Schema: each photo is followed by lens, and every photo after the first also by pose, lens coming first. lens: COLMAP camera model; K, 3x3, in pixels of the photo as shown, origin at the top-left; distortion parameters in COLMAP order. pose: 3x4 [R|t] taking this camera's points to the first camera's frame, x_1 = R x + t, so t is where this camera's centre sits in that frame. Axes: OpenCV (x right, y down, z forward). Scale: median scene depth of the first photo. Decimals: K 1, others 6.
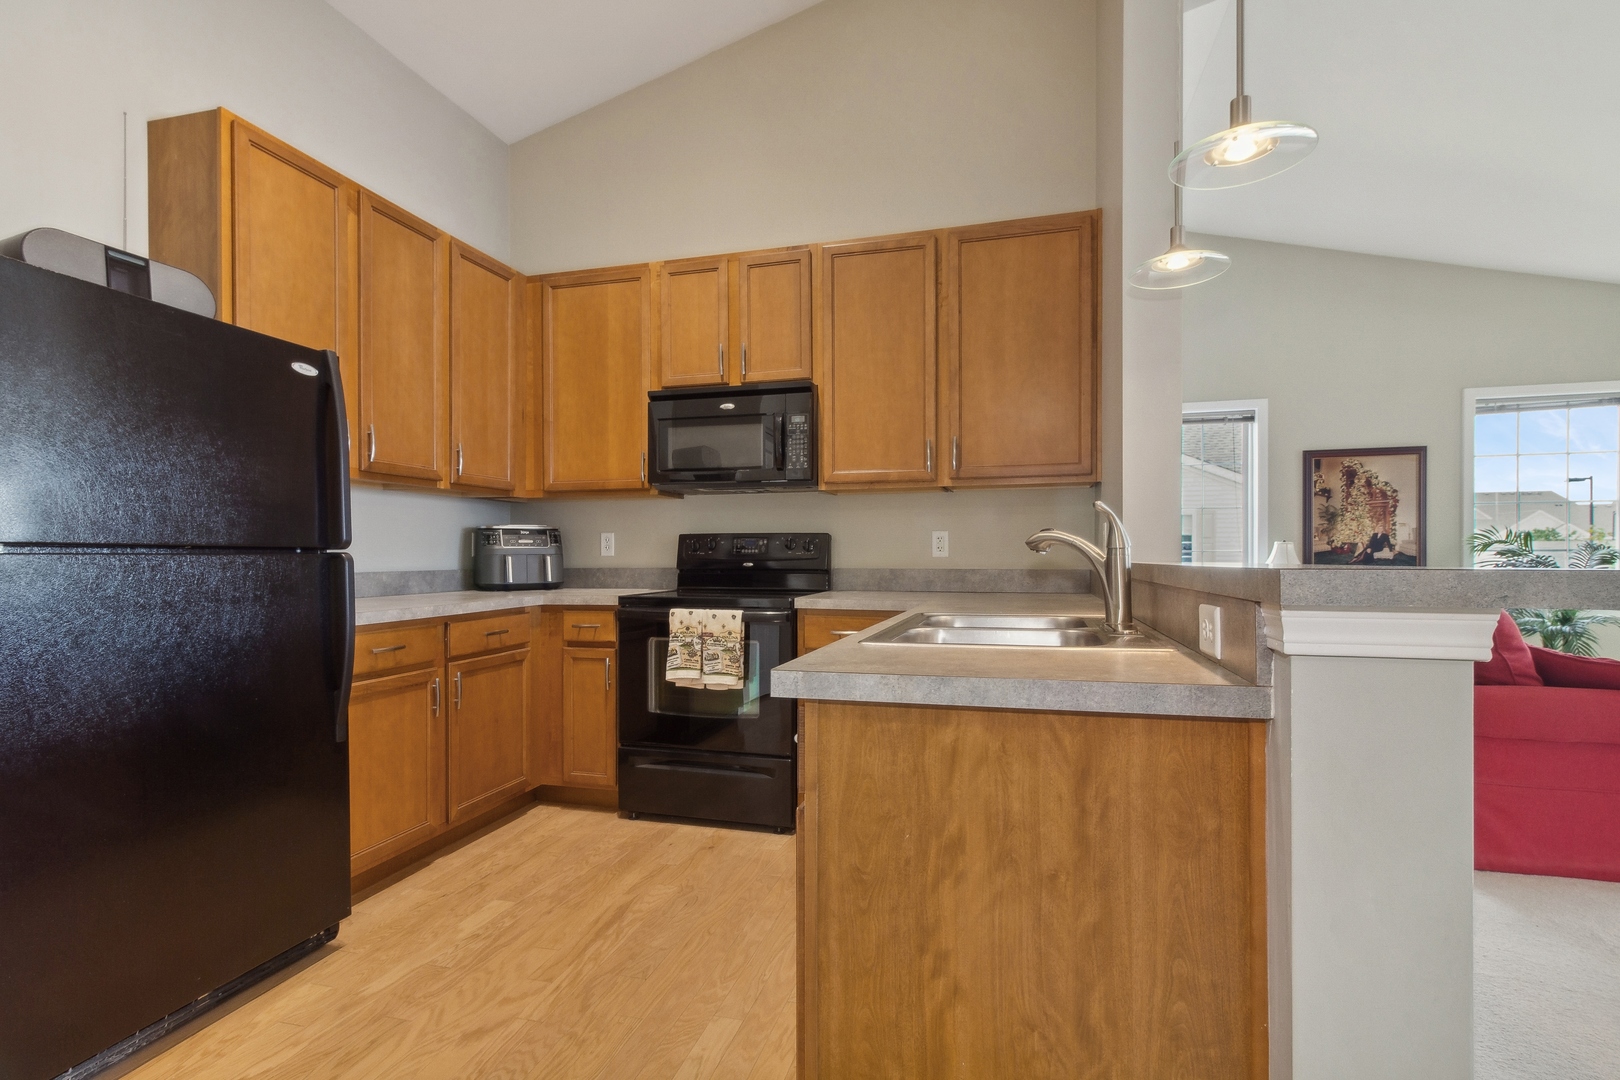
lens RADIAL K [[772.3, 0, 796.9], [0, 772.3, 563.0], [0, 0, 1]] dist [0.001103, -0.000705]
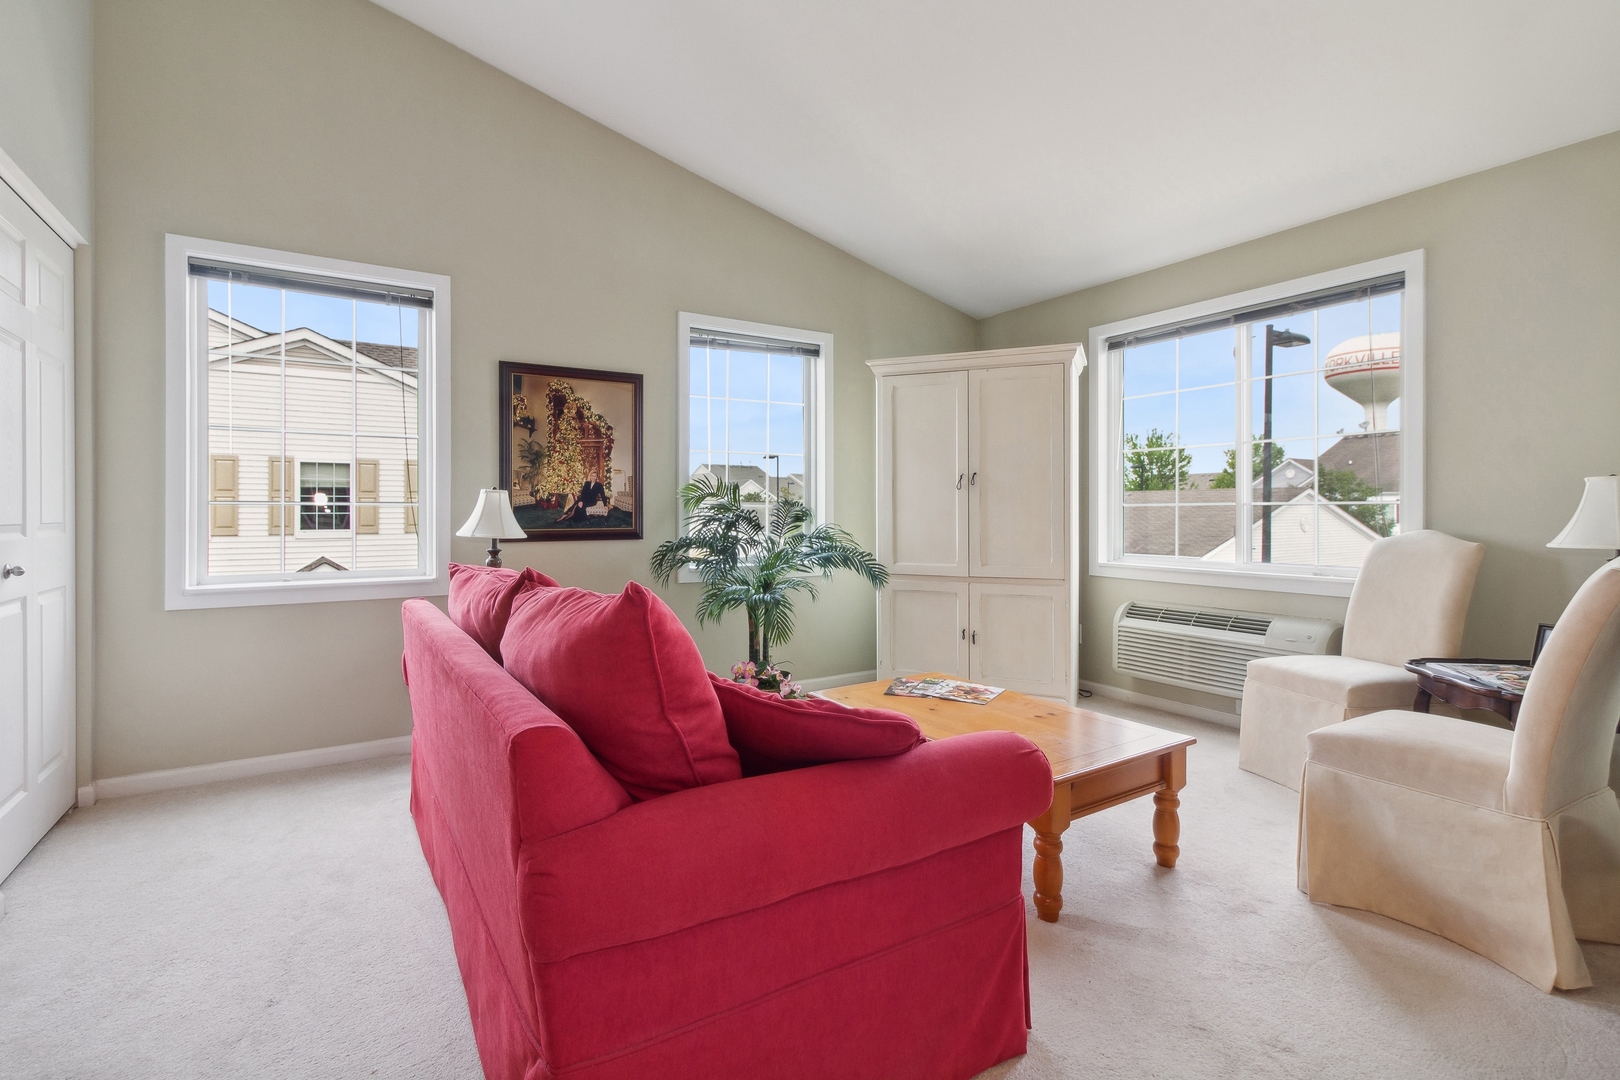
lens RADIAL K [[772.3, 0, 806.7], [0, 772.3, 532.3], [0, 0, 1]] dist [0.001103, -0.000705]
pose [[0.669735, -0.016531, 0.742416, 0.476336], [0.003728, 0.999814, 0.018898, -0.003539], [-0.742591, -0.009889, 0.669672, 0.481432]]
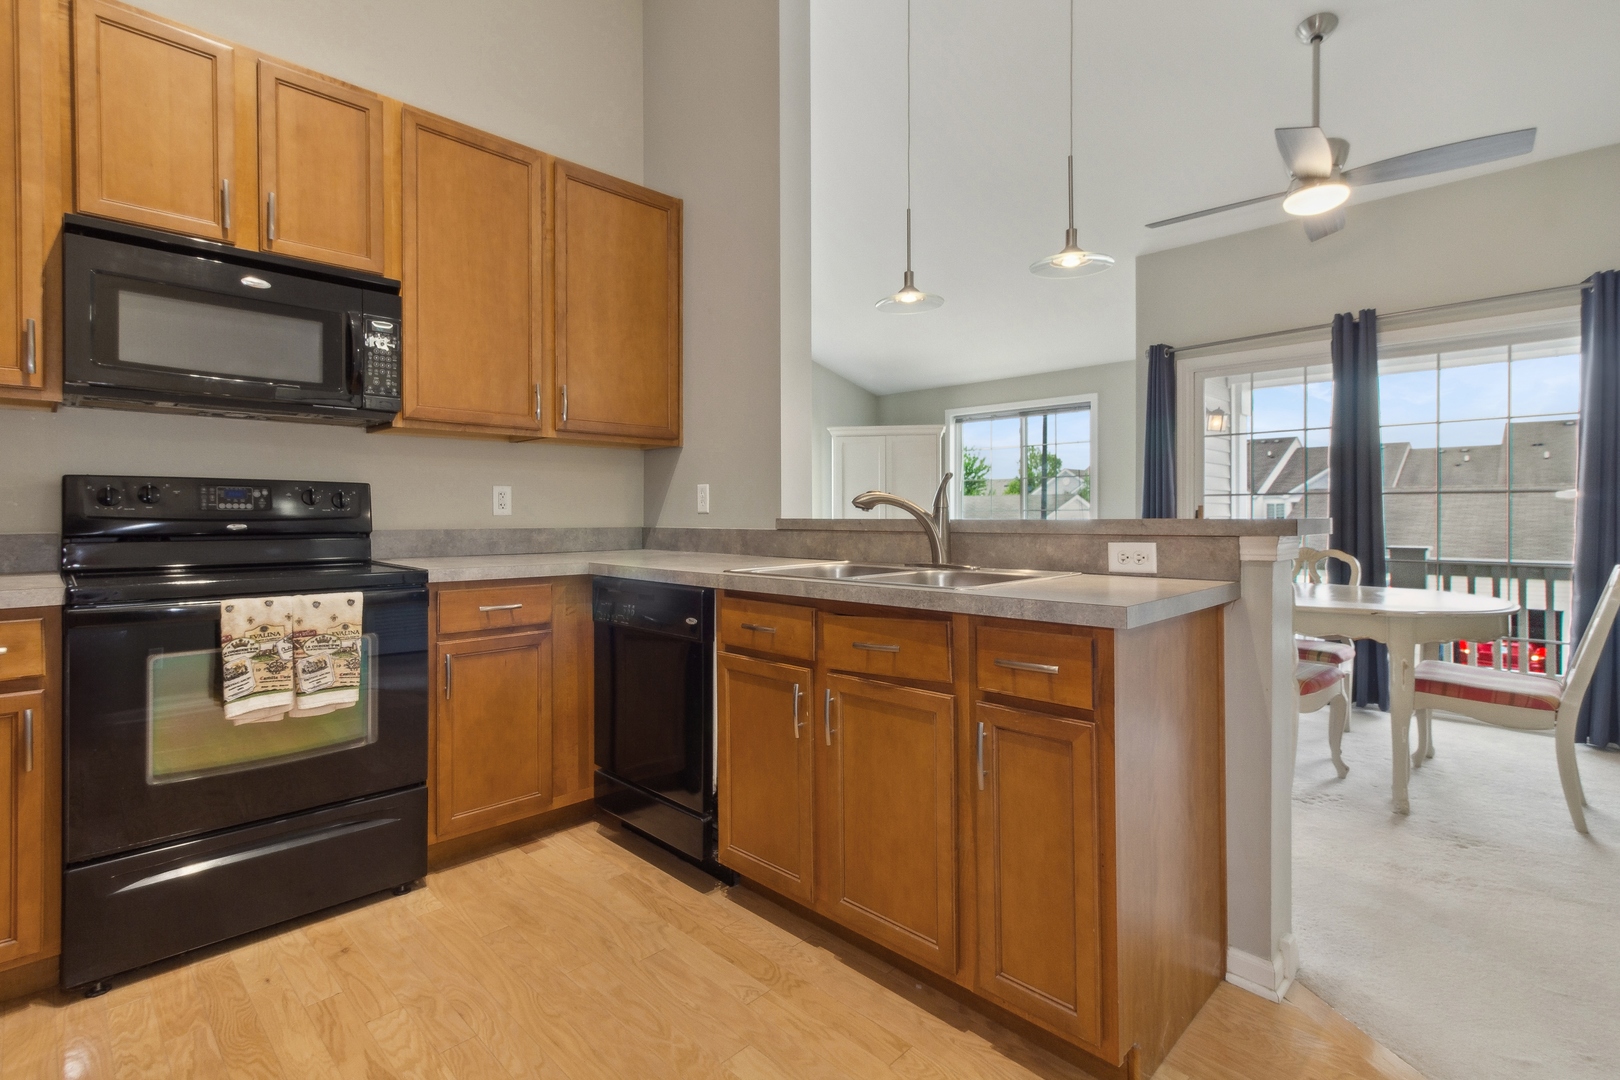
lens RADIAL K [[772.3, 0, 816.1], [0, 772.3, 515.6], [0, 0, 1]] dist [0.001103, -0.000705]
pose [[0.473204, 0.000851, 0.880952, -0.410079], [0.006900, 0.999965, -0.004672, -0.000782], [-0.880926, 0.008290, 0.473182, 0.262059]]
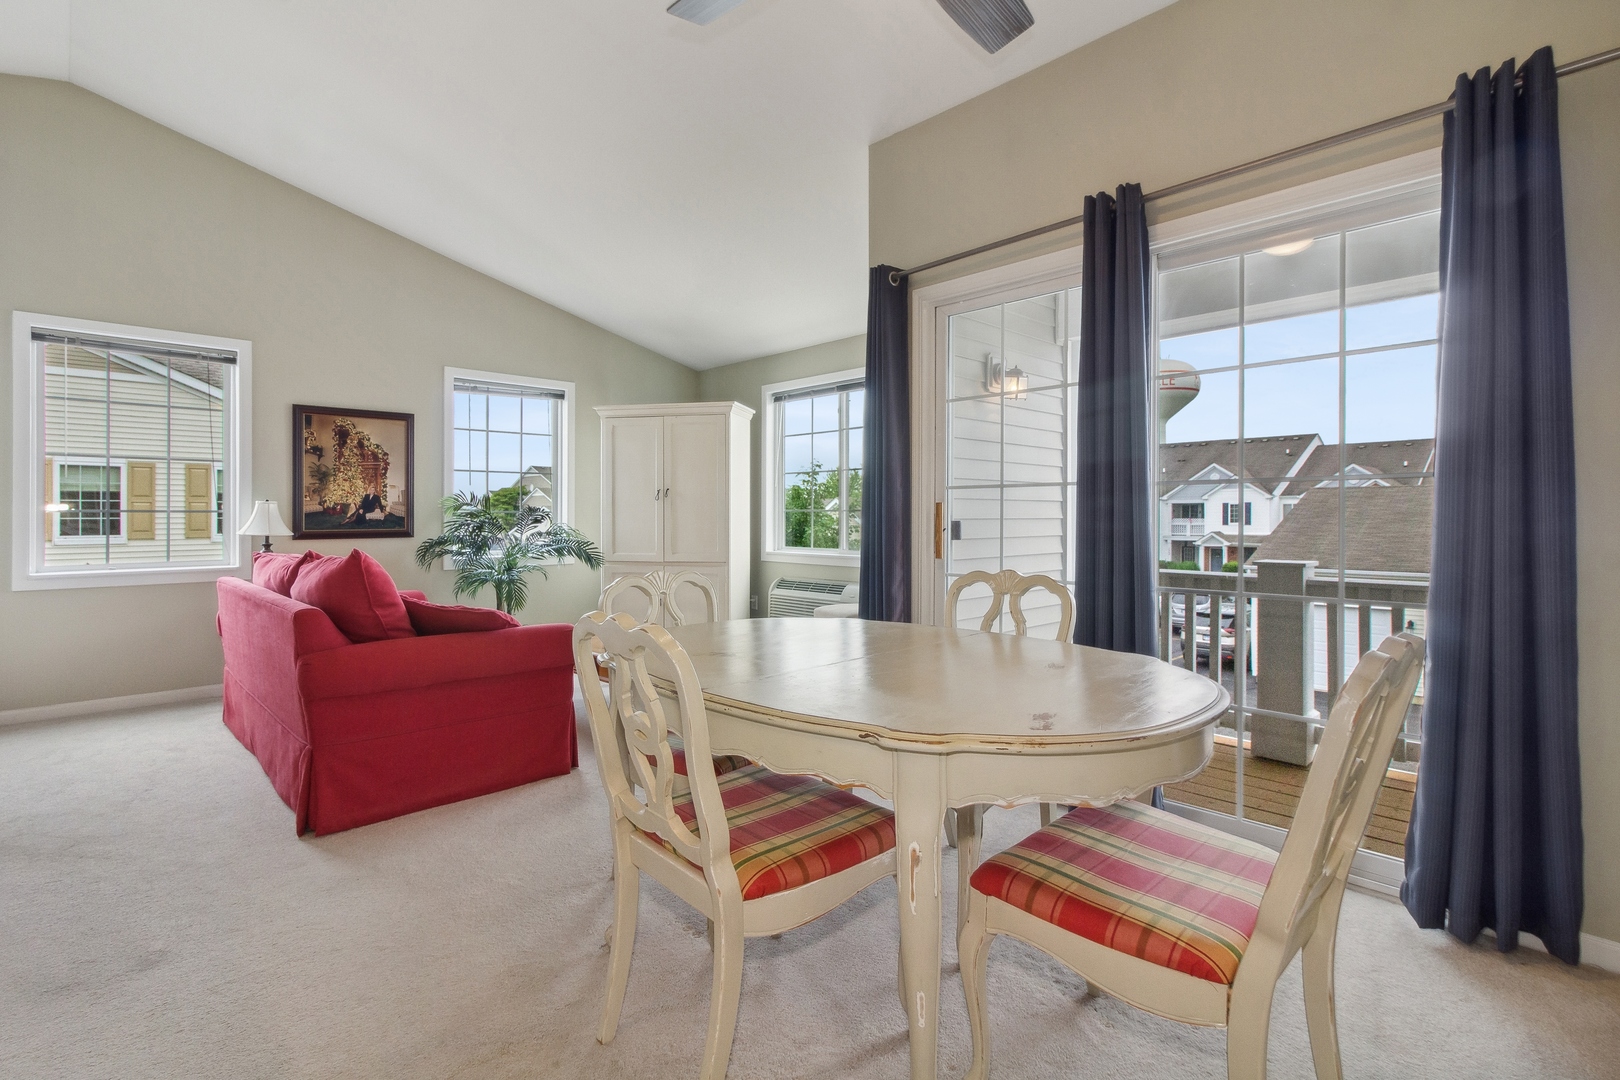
lens RADIAL K [[772.3, 0, 819.7], [0, 772.3, 526.8], [0, 0, 1]] dist [0.001103, -0.000705]
pose [[0.495848, -0.011282, 0.868336, 0.235005], [0.007558, 0.999934, 0.008676, -0.000335], [-0.868376, 0.002261, 0.495901, -0.026079]]
